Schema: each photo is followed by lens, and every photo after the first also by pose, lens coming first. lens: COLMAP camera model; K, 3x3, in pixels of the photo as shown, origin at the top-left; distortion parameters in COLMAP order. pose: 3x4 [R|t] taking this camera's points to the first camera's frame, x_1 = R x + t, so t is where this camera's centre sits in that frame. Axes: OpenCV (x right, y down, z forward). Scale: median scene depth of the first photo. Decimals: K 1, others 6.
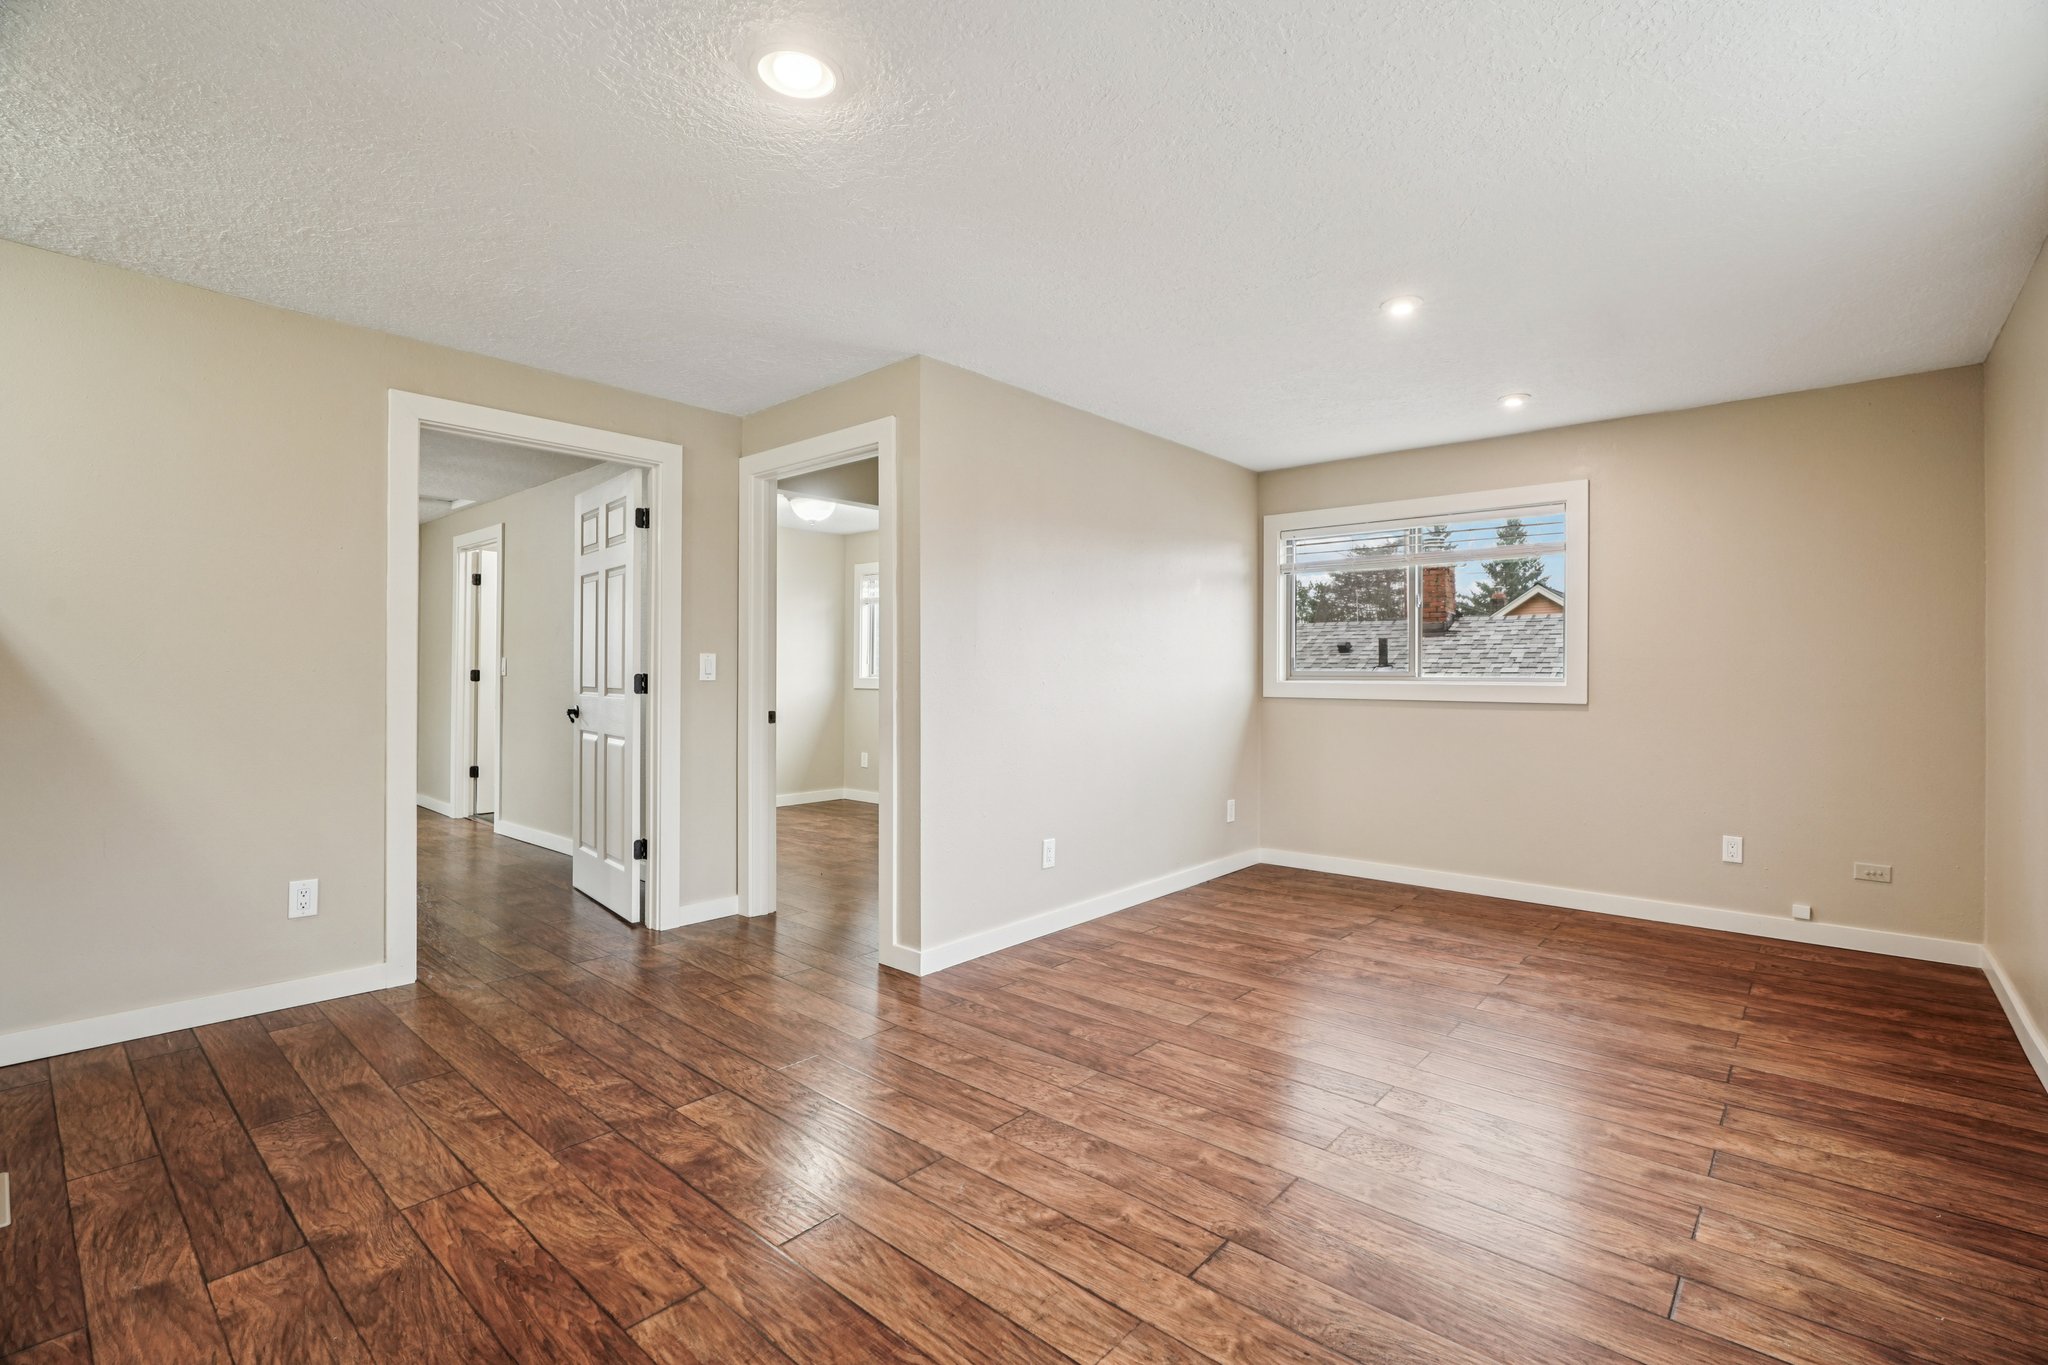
lens RADIAL K [[922.1, 0, 1013.0], [0, 922.1, 668.7], [0, 0, 1]] dist [-0.008101, 0.004856]
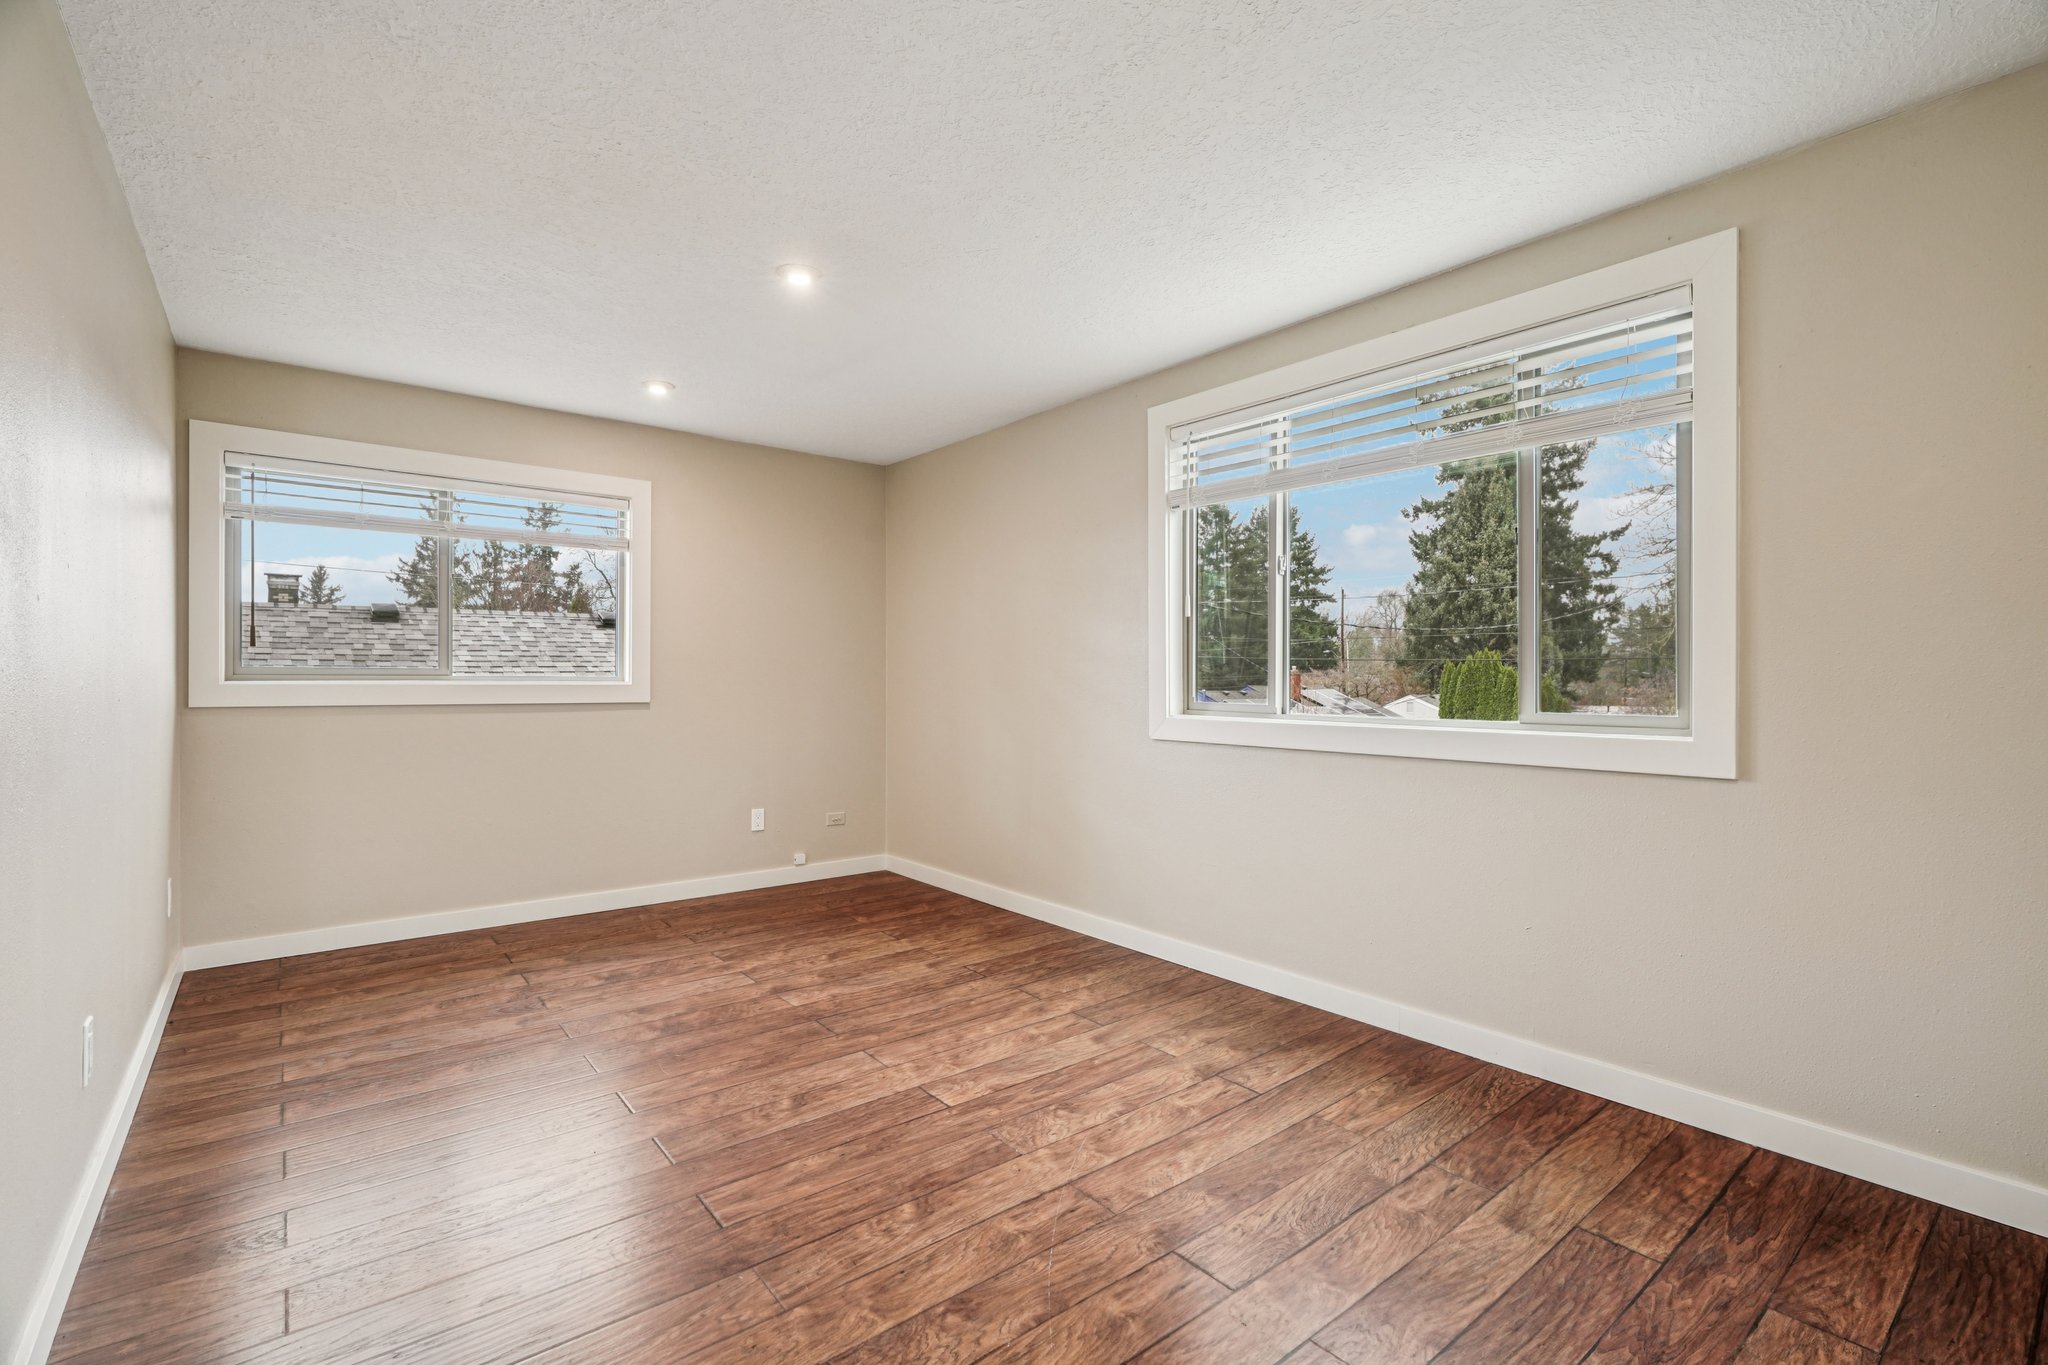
lens RADIAL K [[922.1, 0, 1029.3], [0, 922.1, 682.2], [0, 0, 1]] dist [-0.008101, 0.004856]
pose [[0.161327, -0.004338, 0.986892, -0.489642], [-0.009817, 0.999934, 0.006001, 0.008951], [-0.986852, -0.010657, 0.161273, 0.651576]]
